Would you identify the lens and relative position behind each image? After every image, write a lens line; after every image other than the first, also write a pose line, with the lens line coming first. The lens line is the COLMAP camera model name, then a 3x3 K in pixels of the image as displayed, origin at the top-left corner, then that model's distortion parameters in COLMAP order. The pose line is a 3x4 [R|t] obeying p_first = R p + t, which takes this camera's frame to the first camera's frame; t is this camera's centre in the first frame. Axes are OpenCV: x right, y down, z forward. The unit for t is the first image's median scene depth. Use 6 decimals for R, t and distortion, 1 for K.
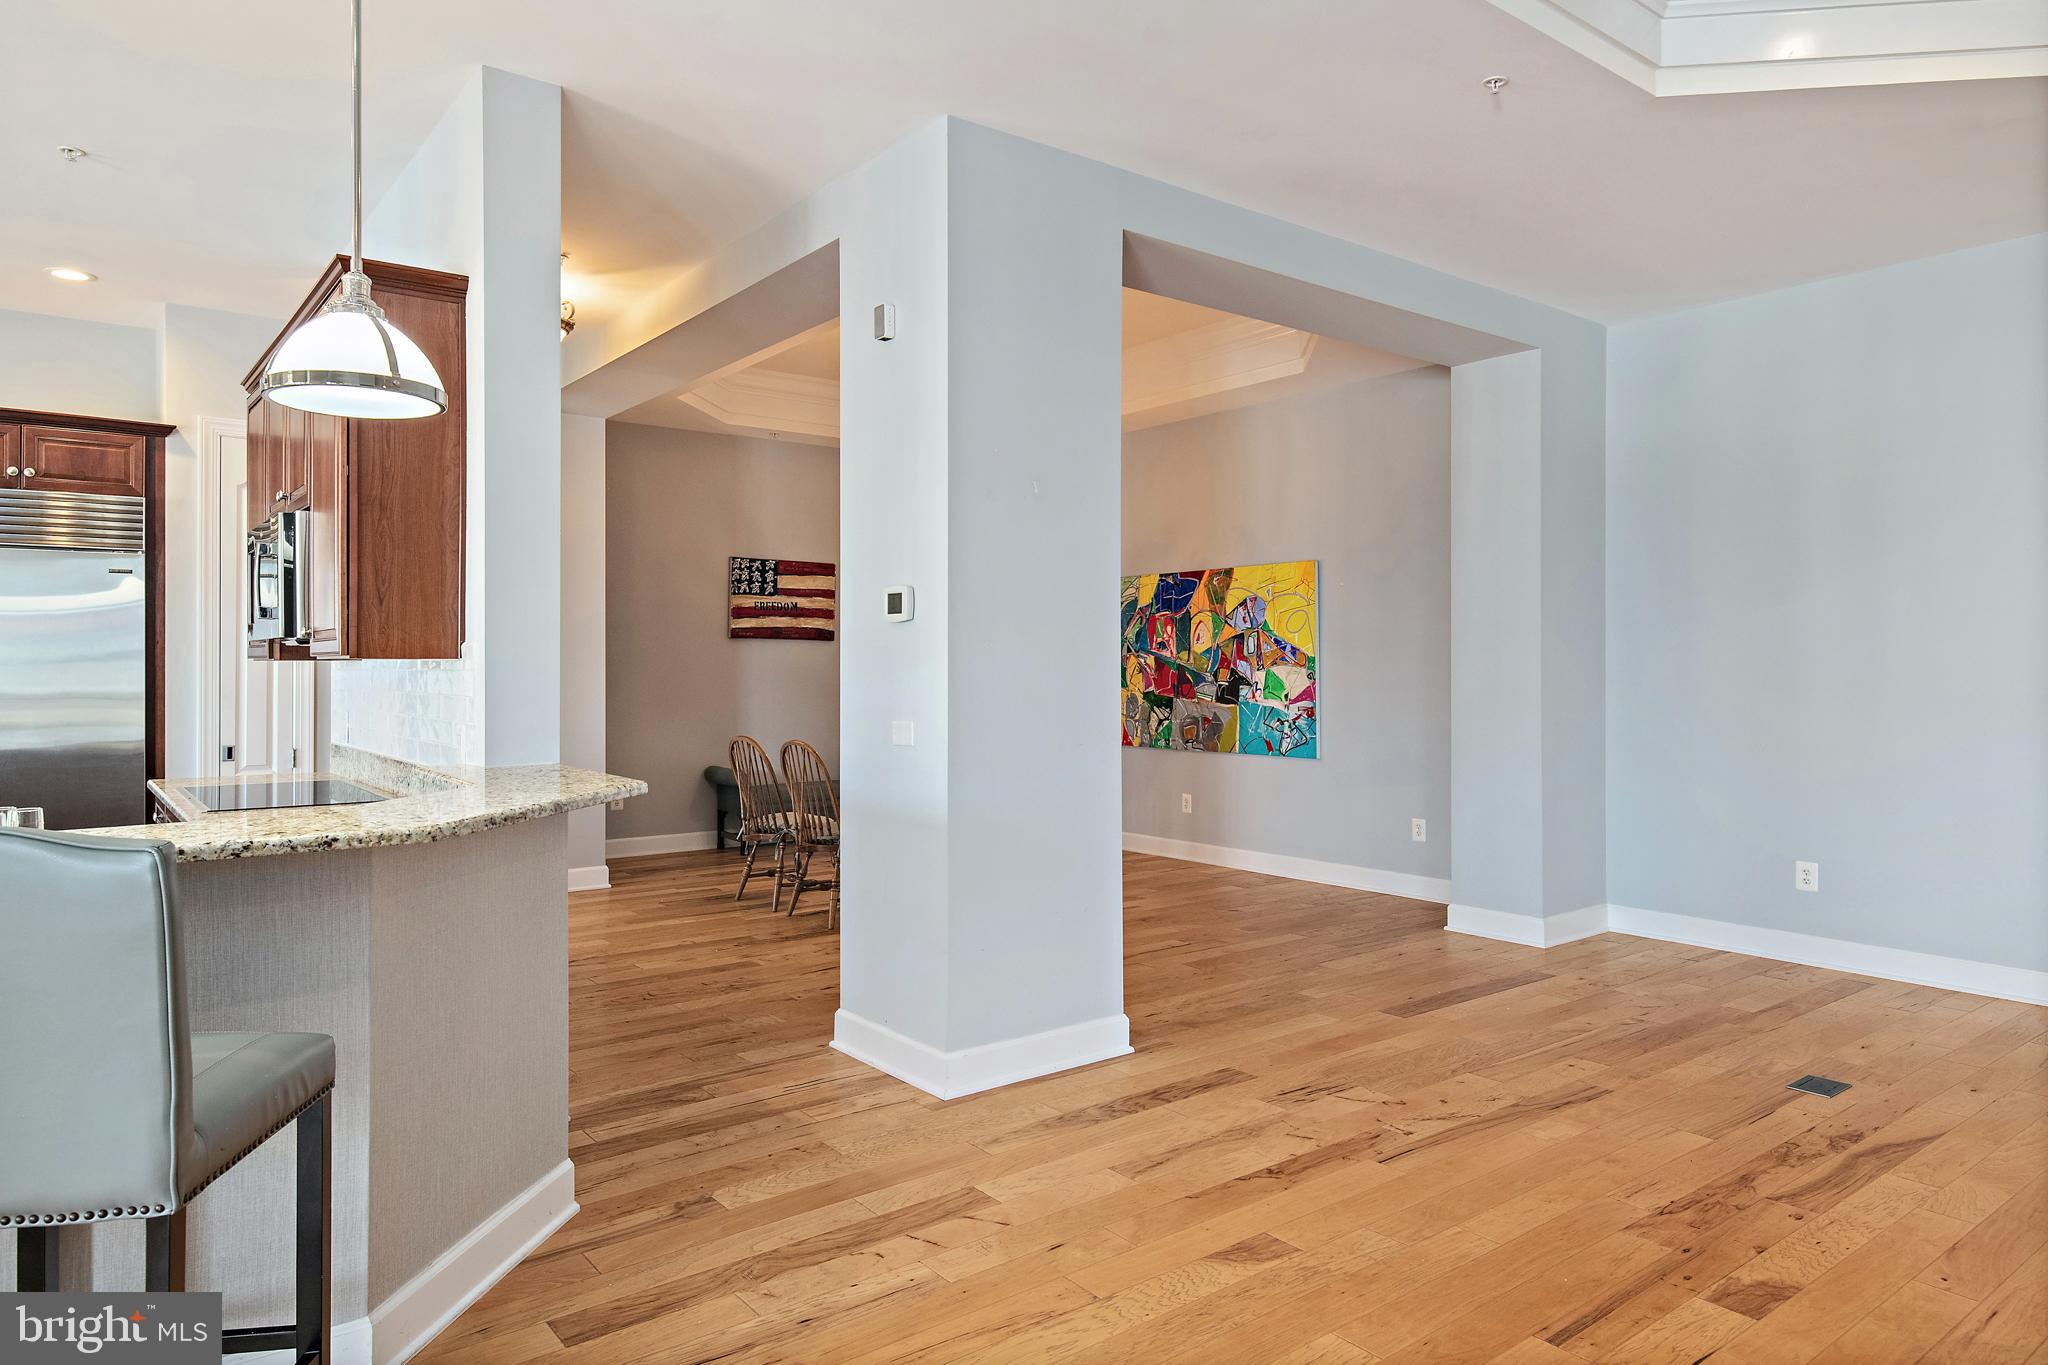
lens RADIAL K [[1284.5, 0, 1037.6], [0, 1284.5, 659.4], [0, 0, 1]] dist [0.013049, -0.018092]
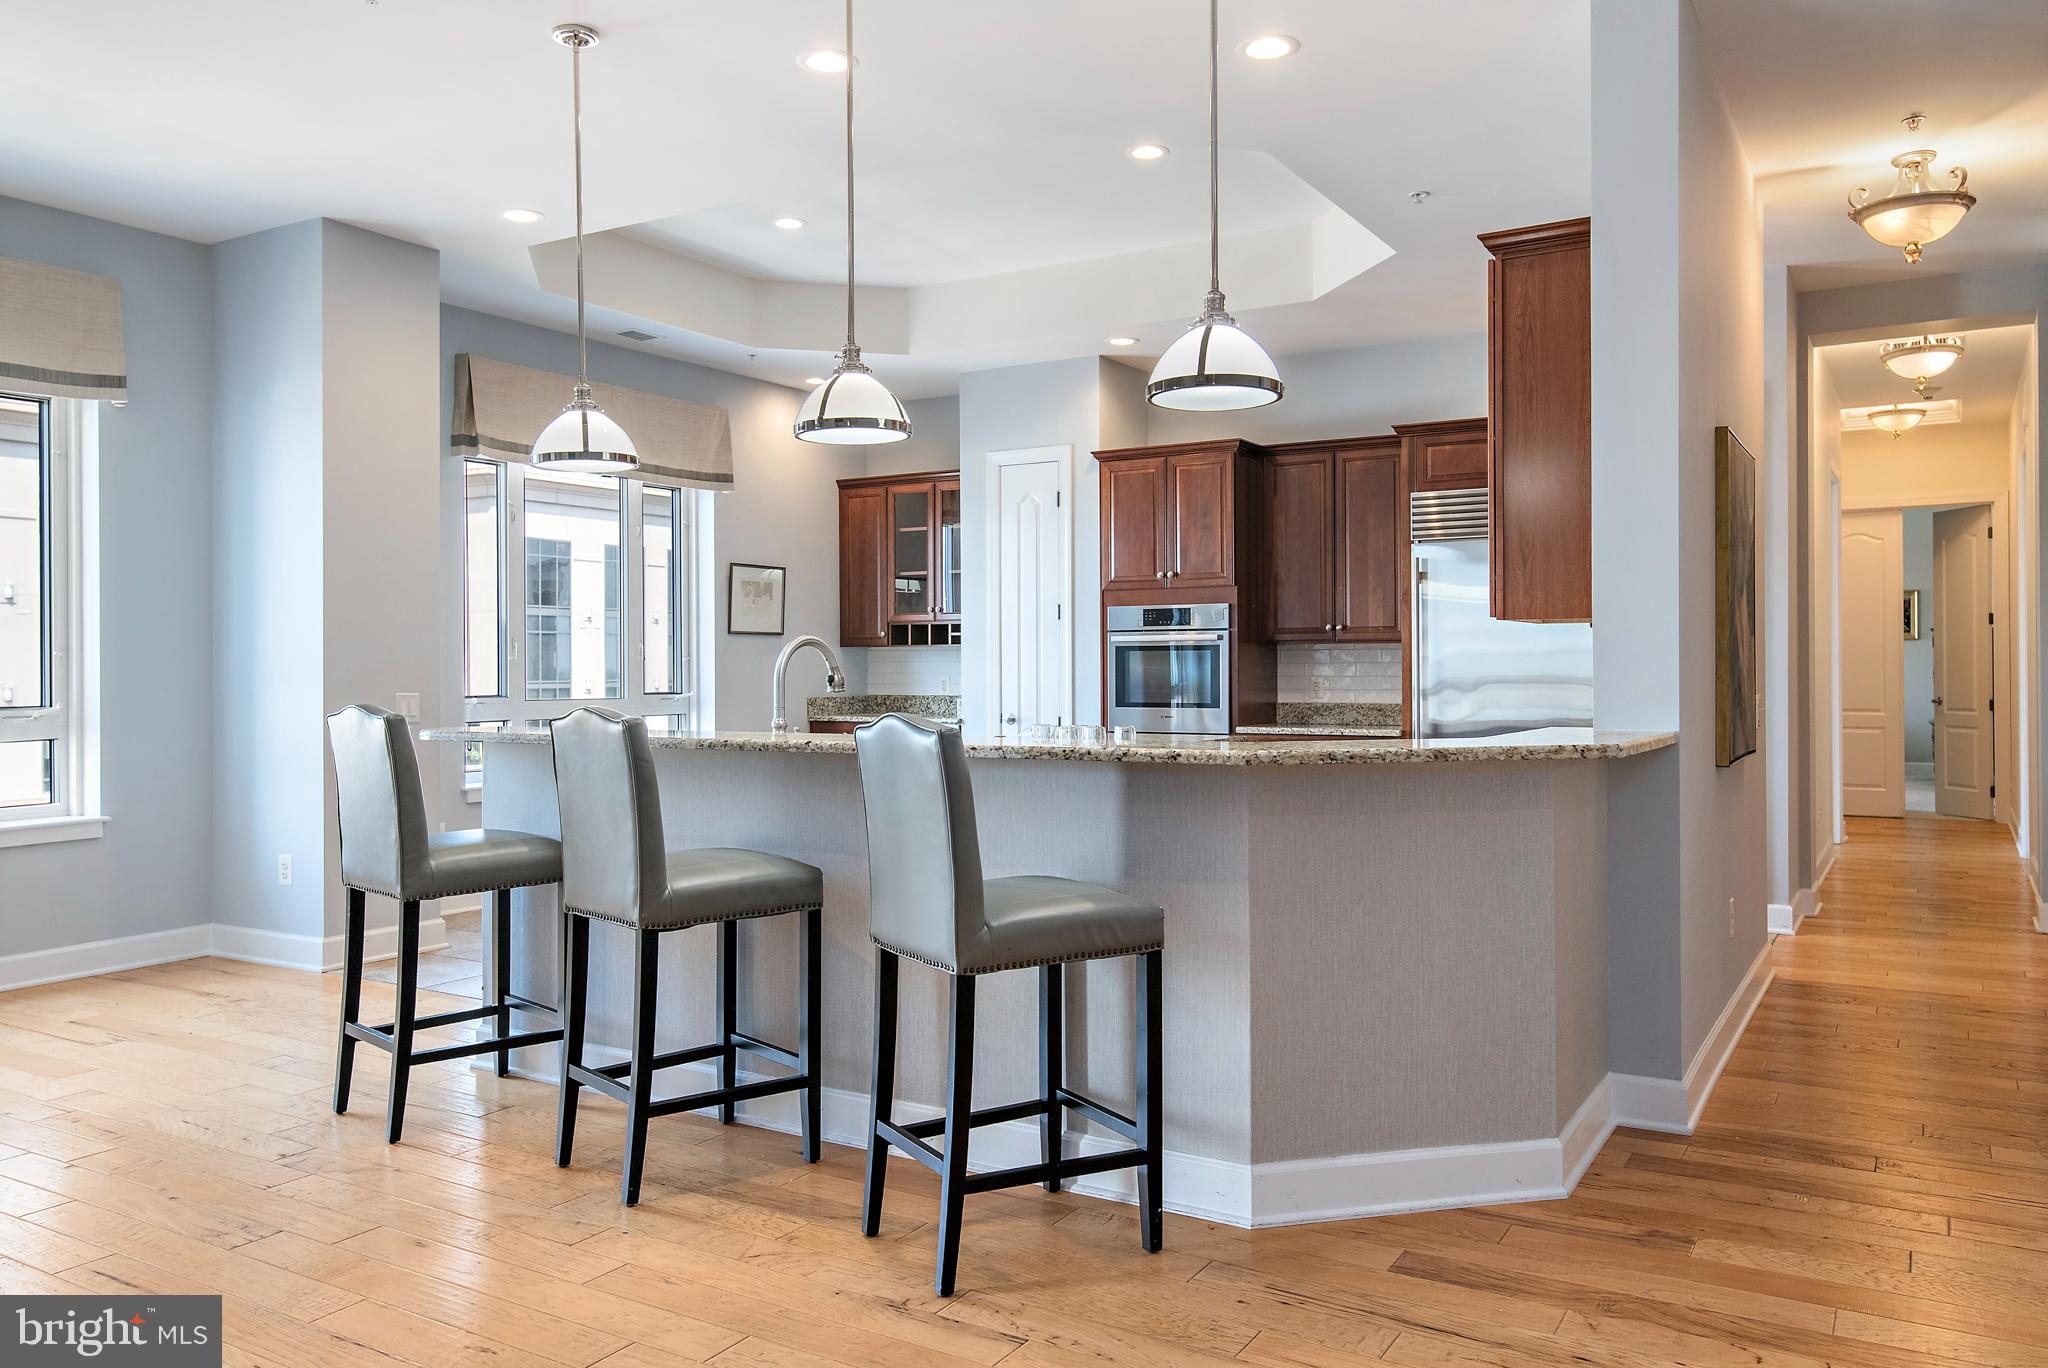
lens RADIAL K [[1495.5, 0, 1023.1], [0, 1495.5, 672.3], [0, 0, 1]] dist [0.015560, 0.002836]
pose [[0.353264, 0.002633, -0.935520, 0.200365], [0.009166, 0.999938, 0.006276, 0.013165], [0.935479, -0.010792, 0.353218, 0.093540]]
